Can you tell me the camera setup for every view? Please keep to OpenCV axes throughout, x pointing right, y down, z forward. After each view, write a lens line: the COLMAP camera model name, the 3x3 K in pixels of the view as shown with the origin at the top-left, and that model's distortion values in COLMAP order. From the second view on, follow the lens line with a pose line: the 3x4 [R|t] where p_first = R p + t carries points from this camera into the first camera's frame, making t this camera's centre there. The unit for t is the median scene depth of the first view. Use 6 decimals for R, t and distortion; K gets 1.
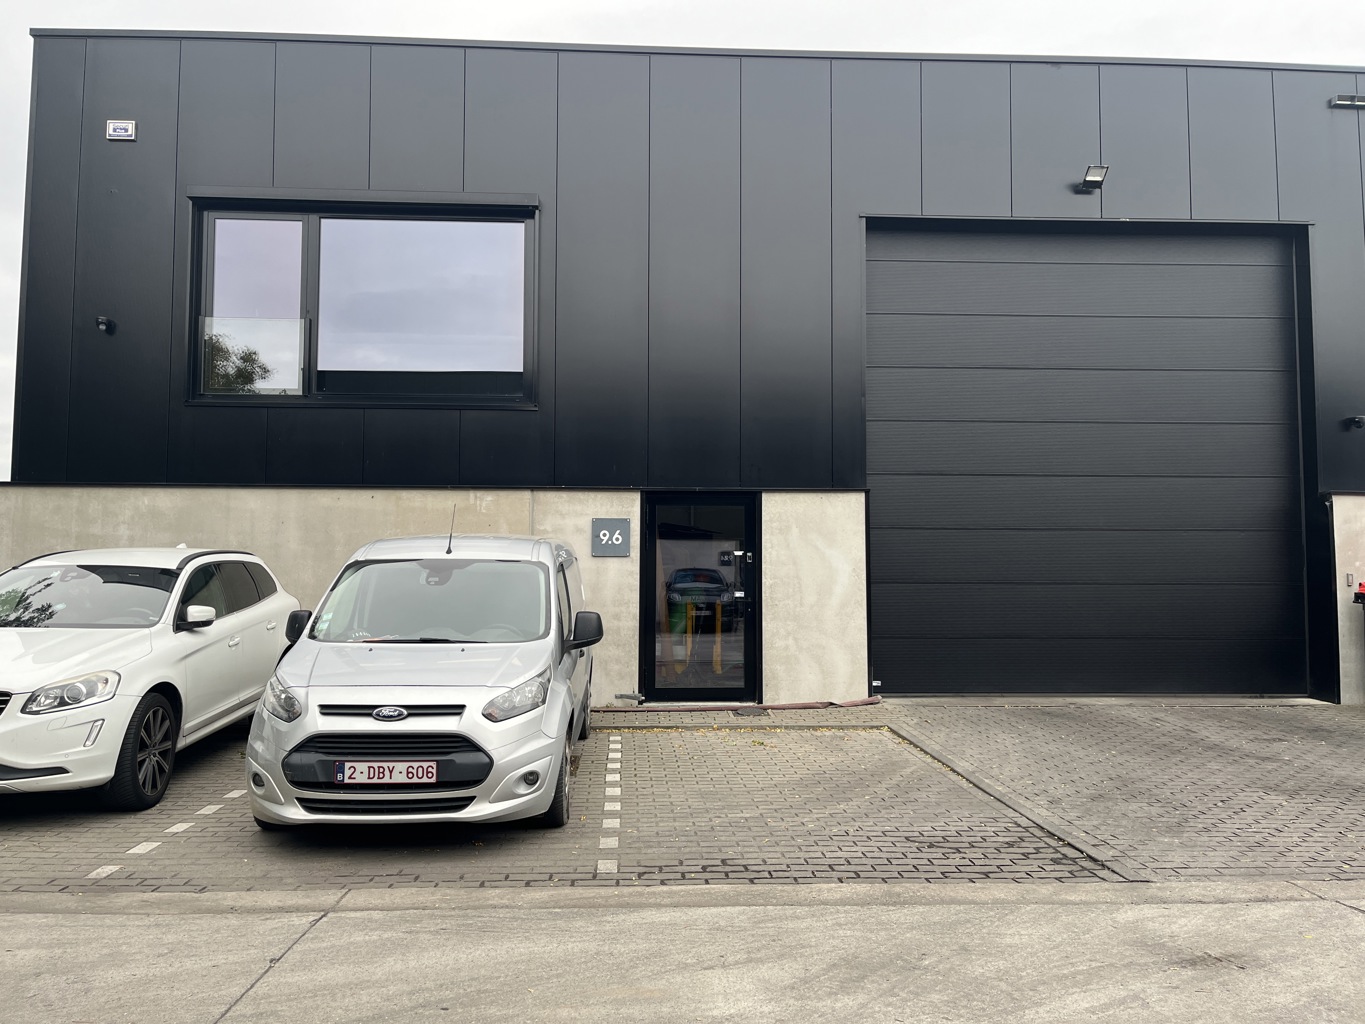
lens RADIAL K [[1036.5, 0, 683.3], [0, 1036.5, 507.7], [0, 0, 1]] dist [0.035467, -0.039644]
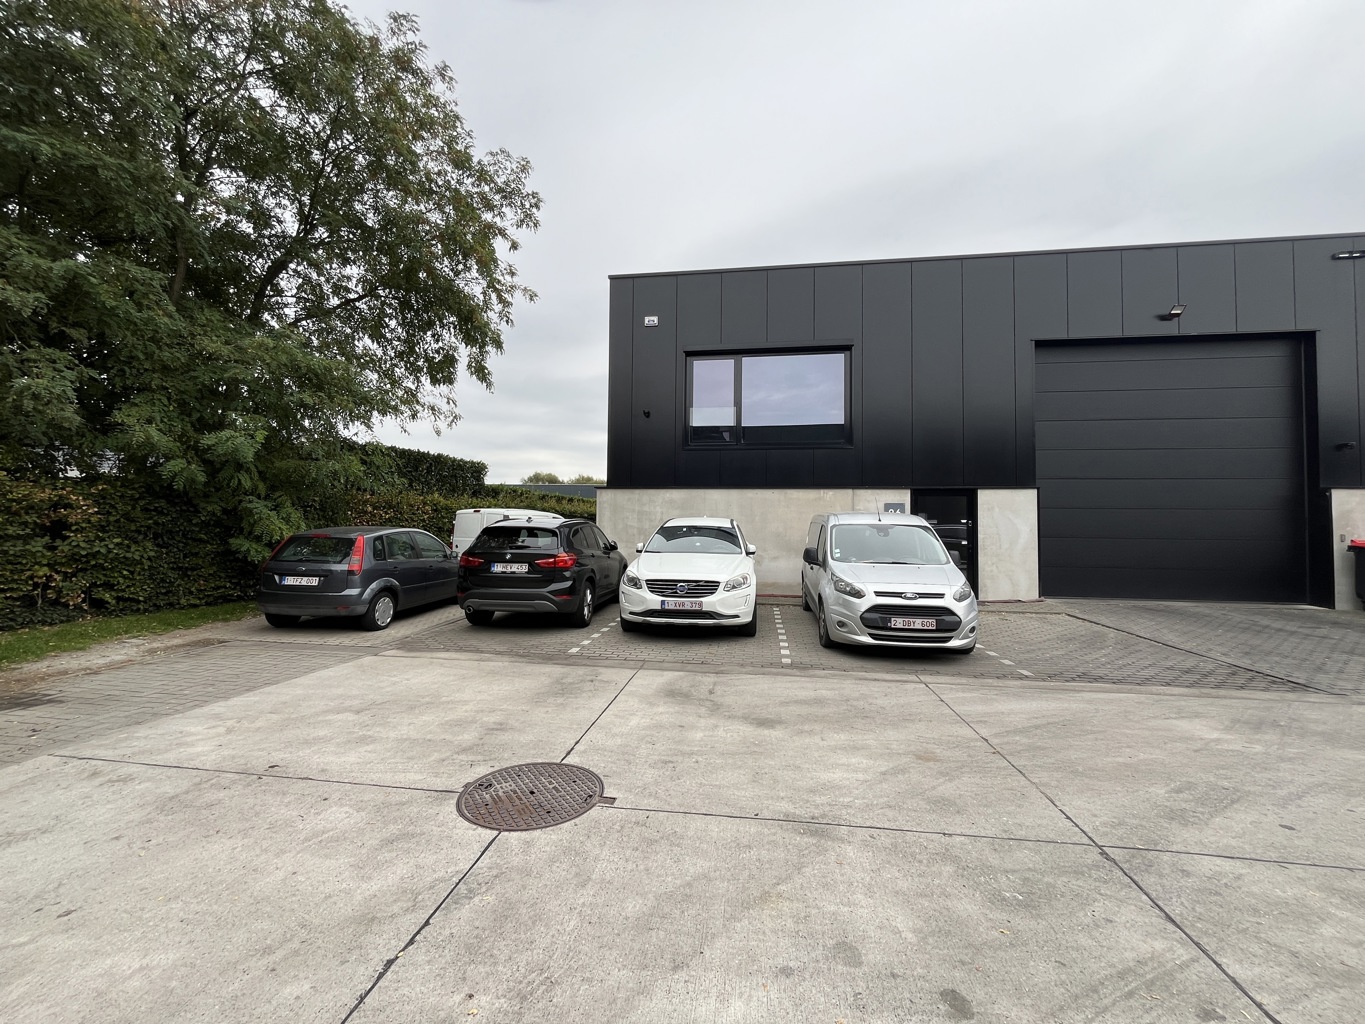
lens RADIAL K [[551.1, 0, 682.7], [0, 551.1, 511.0], [0, 0, 1]] dist [-0.004556, -0.000713]
pose [[0.980396, 0.001184, -0.197036, -0.257095], [0.004544, 0.999580, 0.028617, -0.006201], [0.196987, -0.028951, 0.979979, -0.098834]]
